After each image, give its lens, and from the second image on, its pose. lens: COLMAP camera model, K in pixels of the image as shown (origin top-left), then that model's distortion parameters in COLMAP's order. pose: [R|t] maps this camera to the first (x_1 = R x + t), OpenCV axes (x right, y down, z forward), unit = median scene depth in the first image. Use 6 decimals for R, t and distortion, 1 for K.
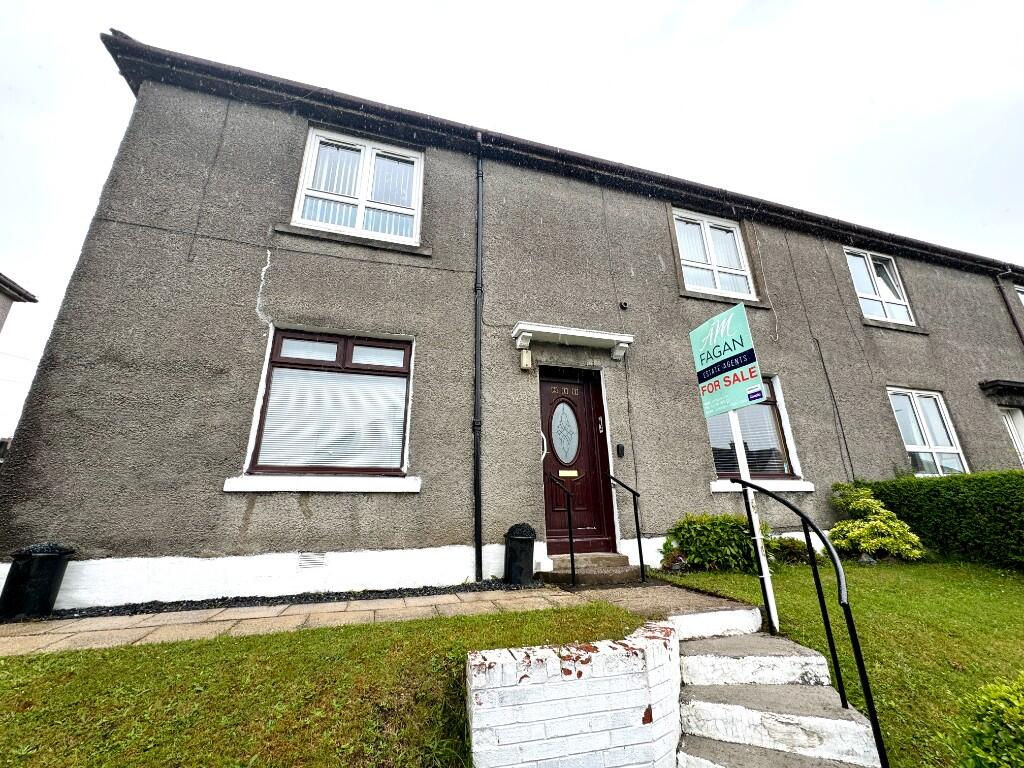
lens RADIAL K [[406.5, 0, 512.3], [0, 406.5, 384.6], [0, 0, 1]] dist [-0.002123, 0.000112]
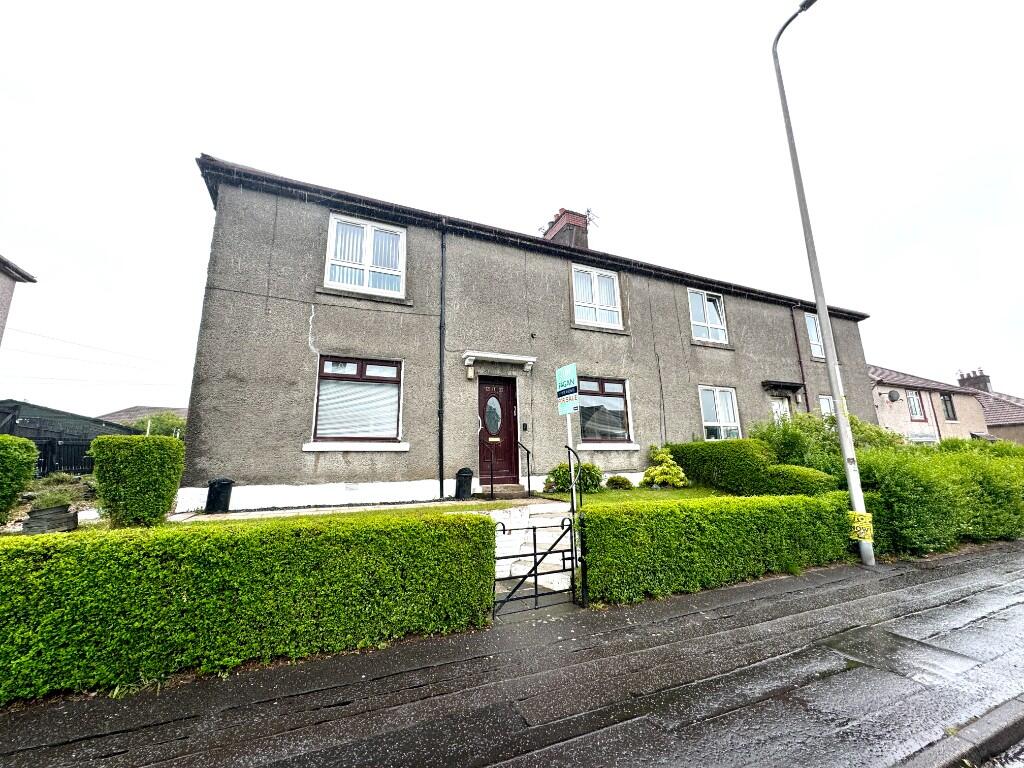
lens RADIAL K [[406.5, 0, 512.3], [0, 406.5, 382.8], [0, 0, 1]] dist [-0.002123, 0.000112]
pose [[0.991628, 0.021858, 0.127263, -0.008450], [-0.035173, 0.994024, 0.103340, -0.198798], [-0.124243, -0.106951, 0.986471, -0.668098]]
